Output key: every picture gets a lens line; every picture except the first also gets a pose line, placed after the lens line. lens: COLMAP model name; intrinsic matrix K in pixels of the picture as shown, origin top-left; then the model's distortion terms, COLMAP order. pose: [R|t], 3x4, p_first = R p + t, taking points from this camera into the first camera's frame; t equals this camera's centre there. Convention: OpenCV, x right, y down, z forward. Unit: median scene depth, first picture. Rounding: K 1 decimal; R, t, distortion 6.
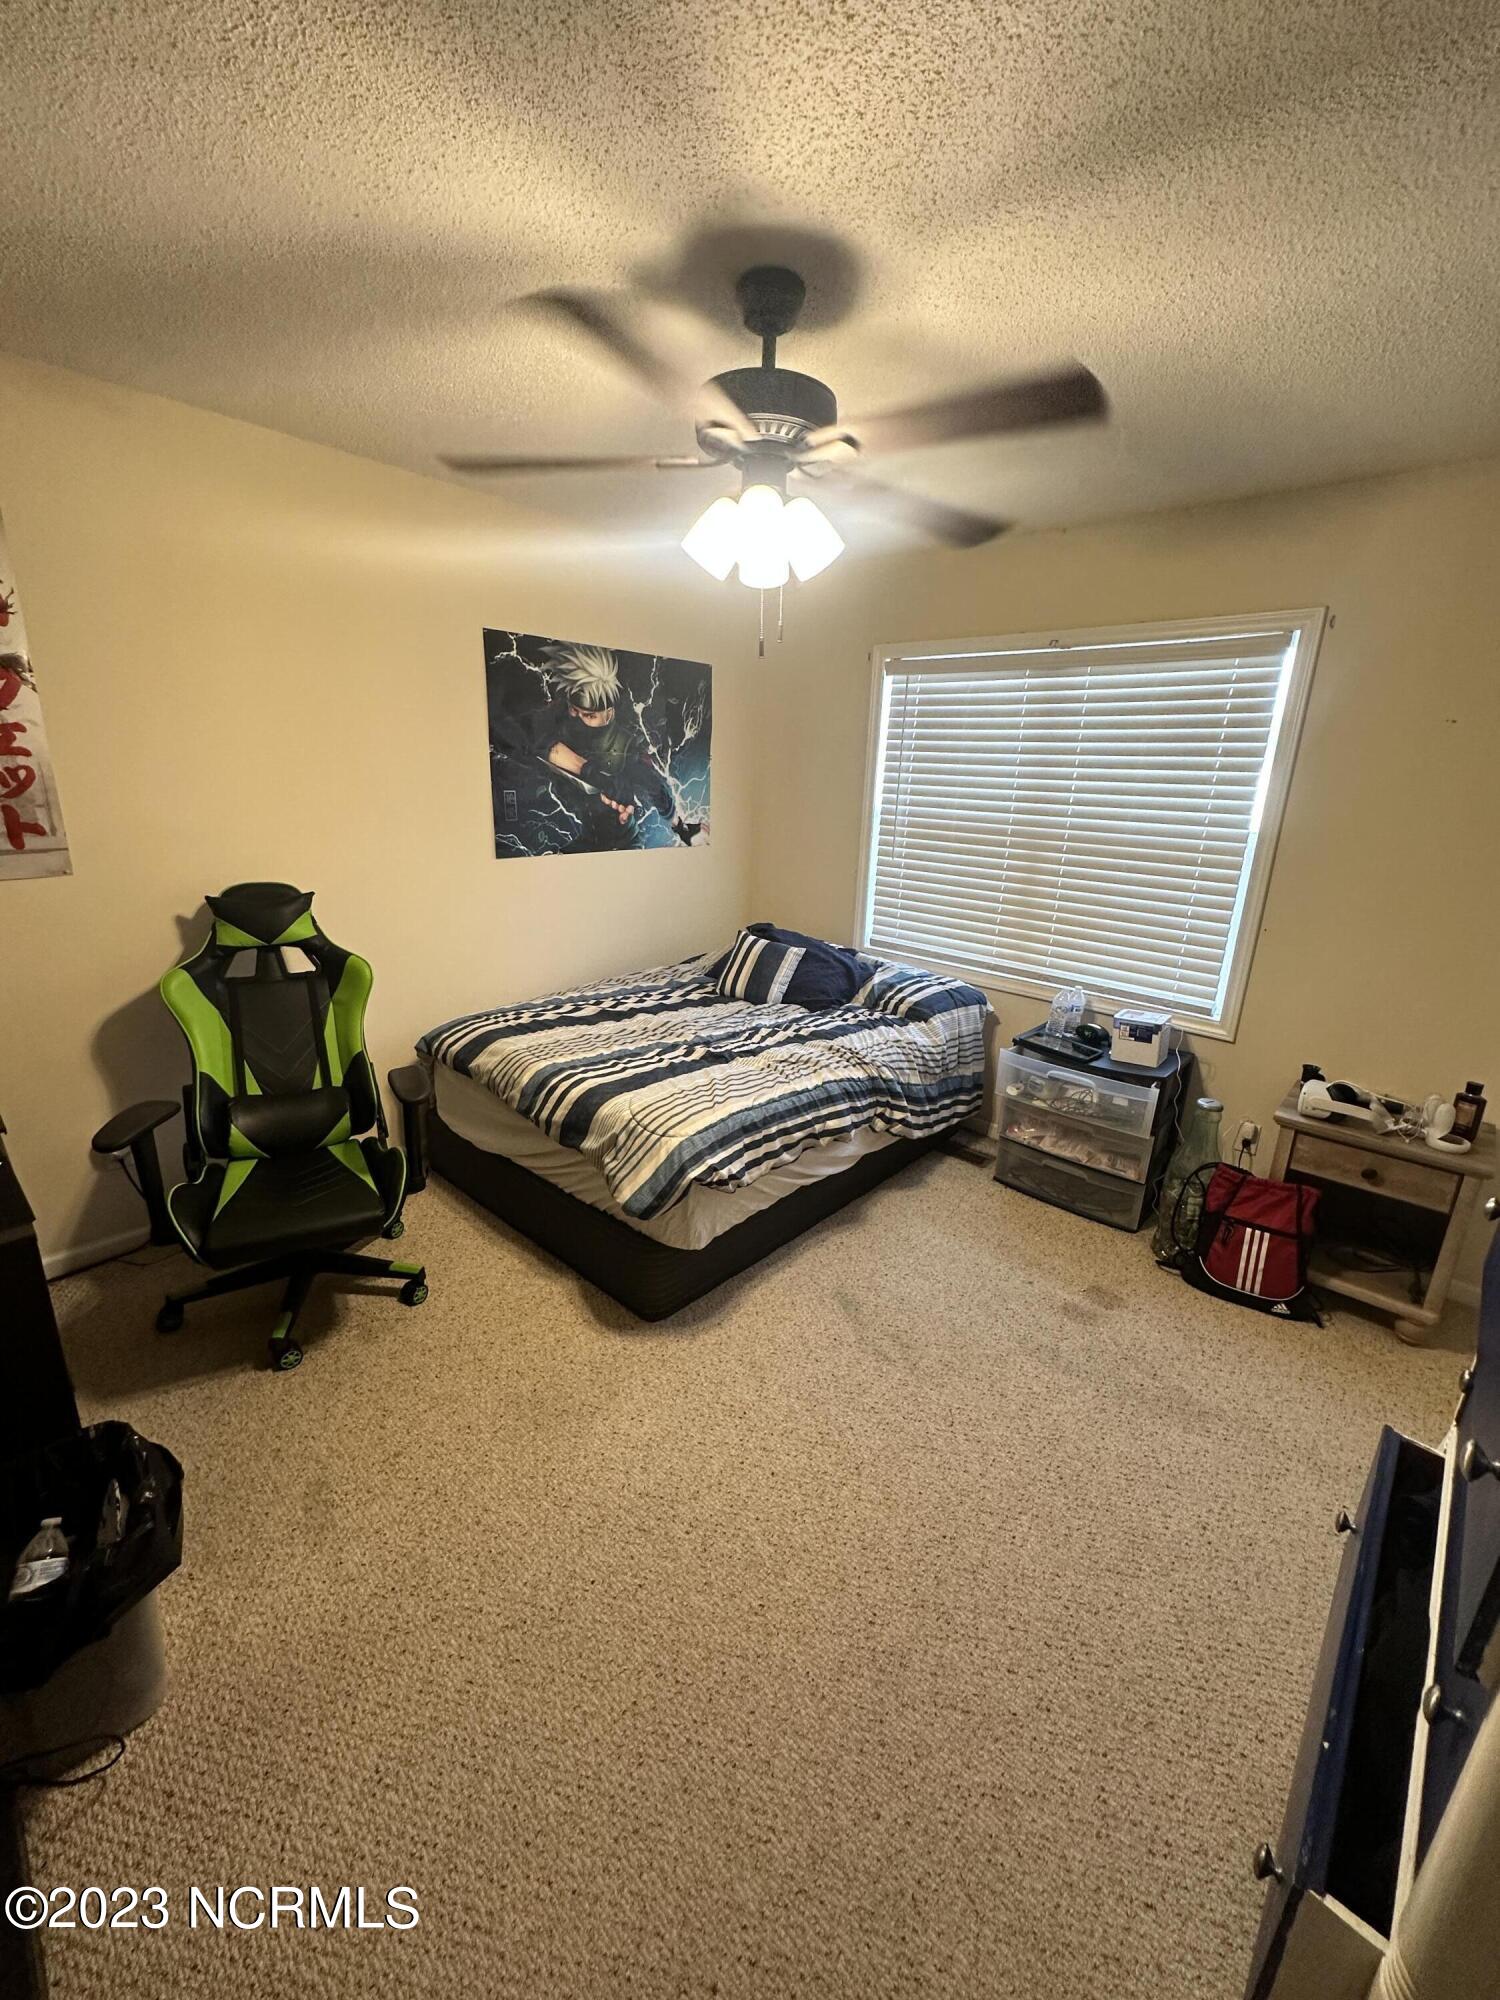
lens RADIAL K [[801.9, 0, 749.3], [0, 801.9, 1002.4], [0, 0, 1]] dist [-0.001931, 0.000059]
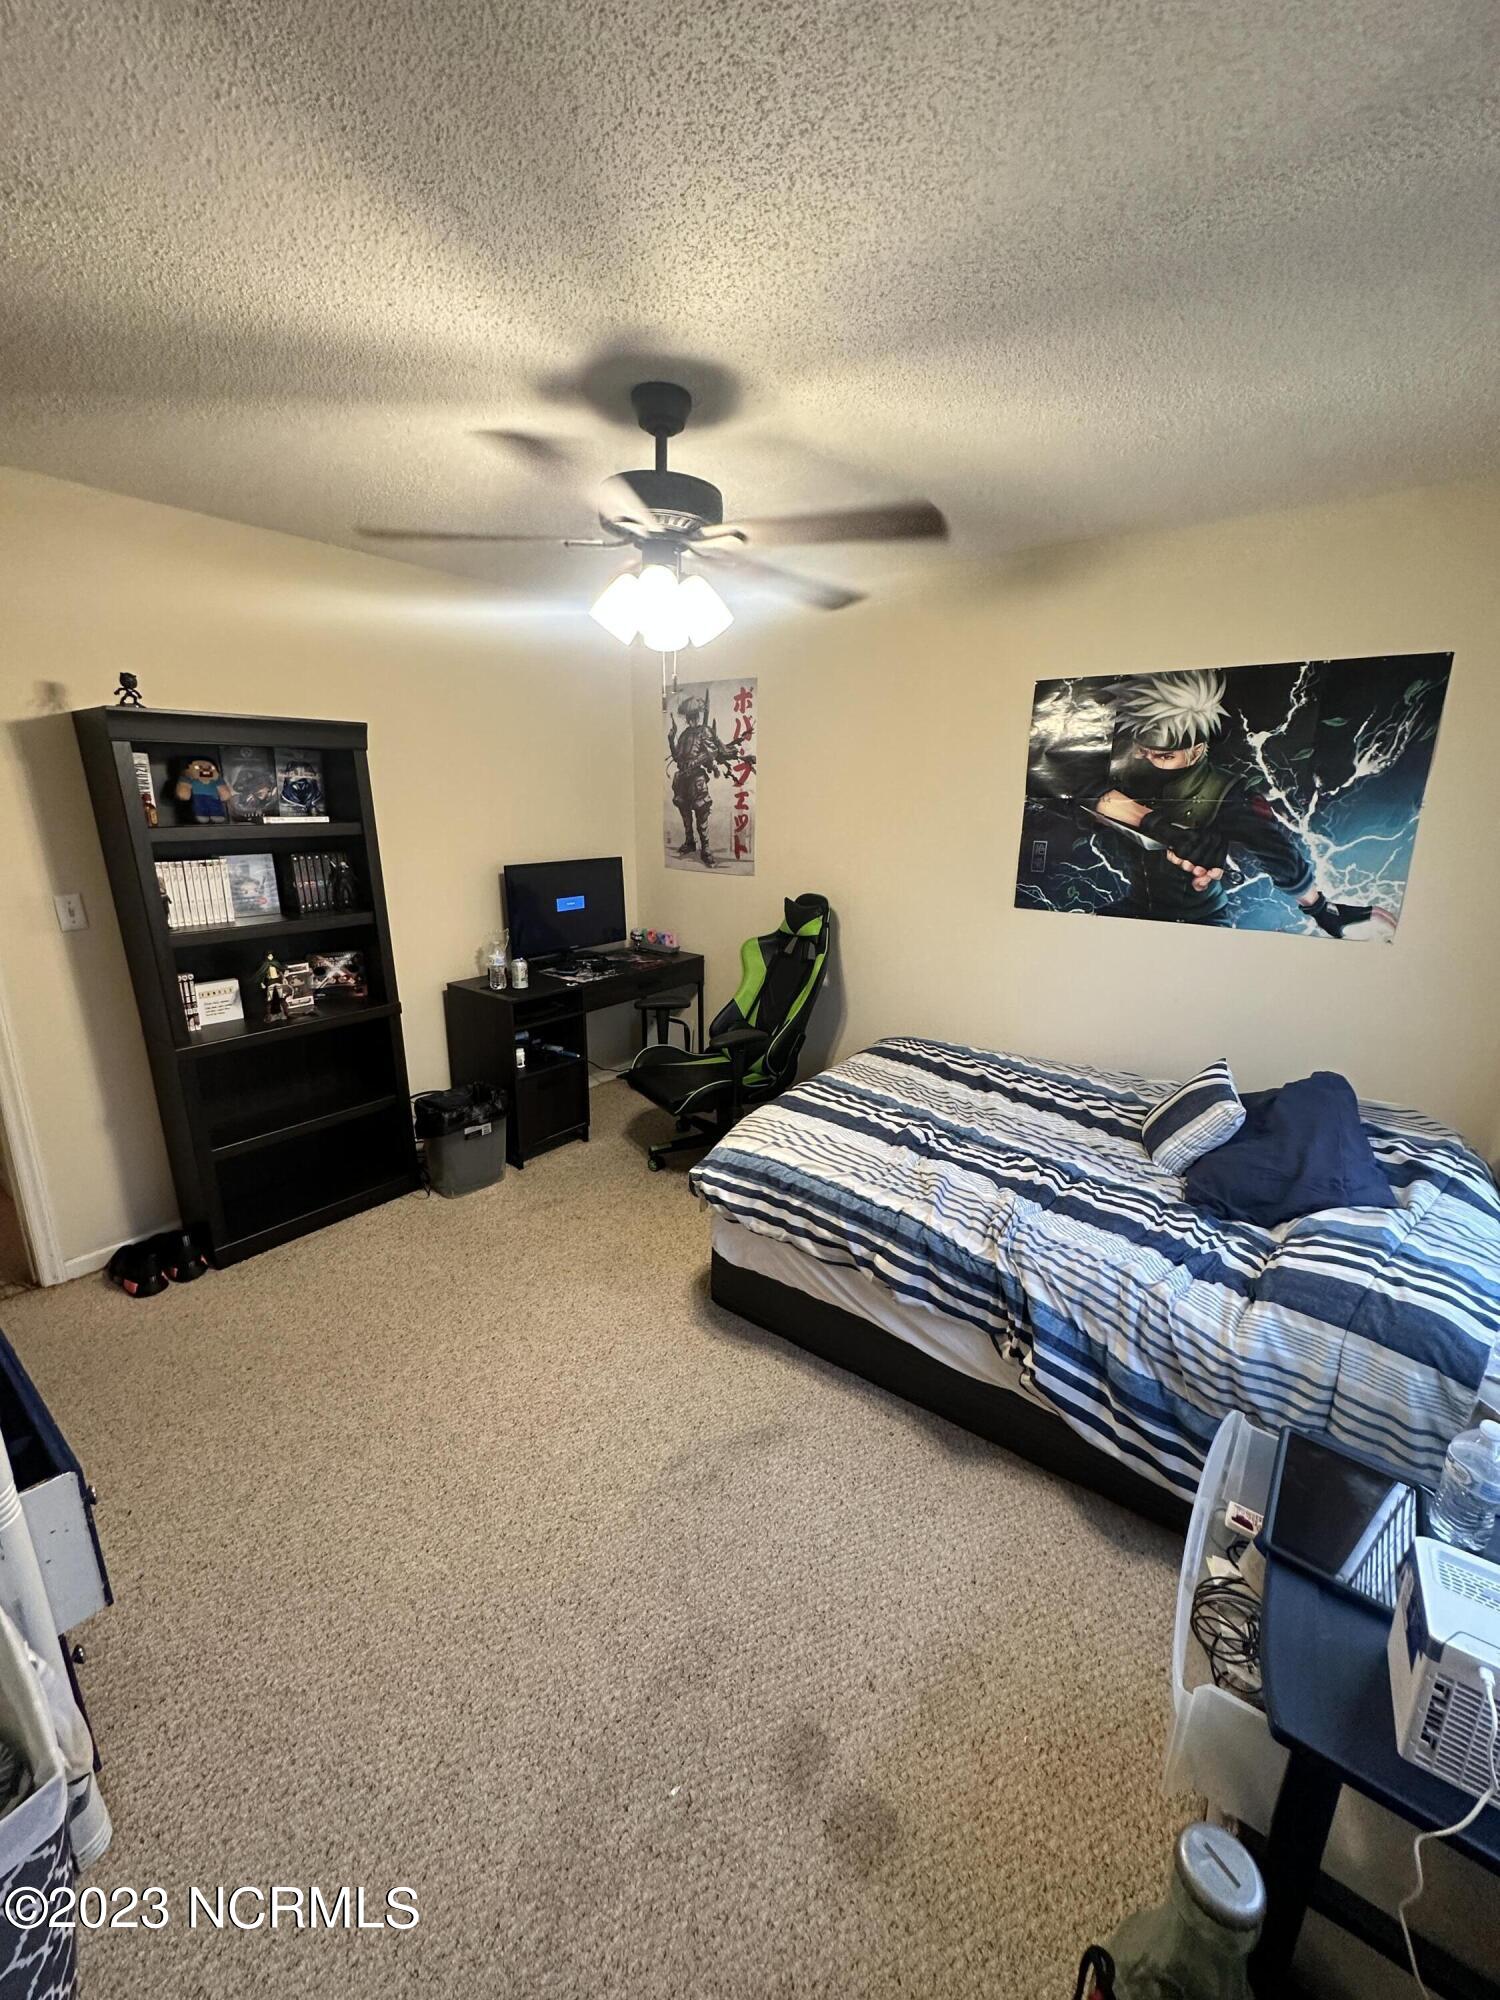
lens RADIAL K [[801.9, 0, 749.5], [0, 801.9, 998.2], [0, 0, 1]] dist [-0.001931, 0.000059]
pose [[0.082652, 0.214157, -0.973296, 0.649156], [-0.292362, 0.938876, 0.181756, -0.157325], [0.952729, 0.269532, 0.140212, 0.573780]]
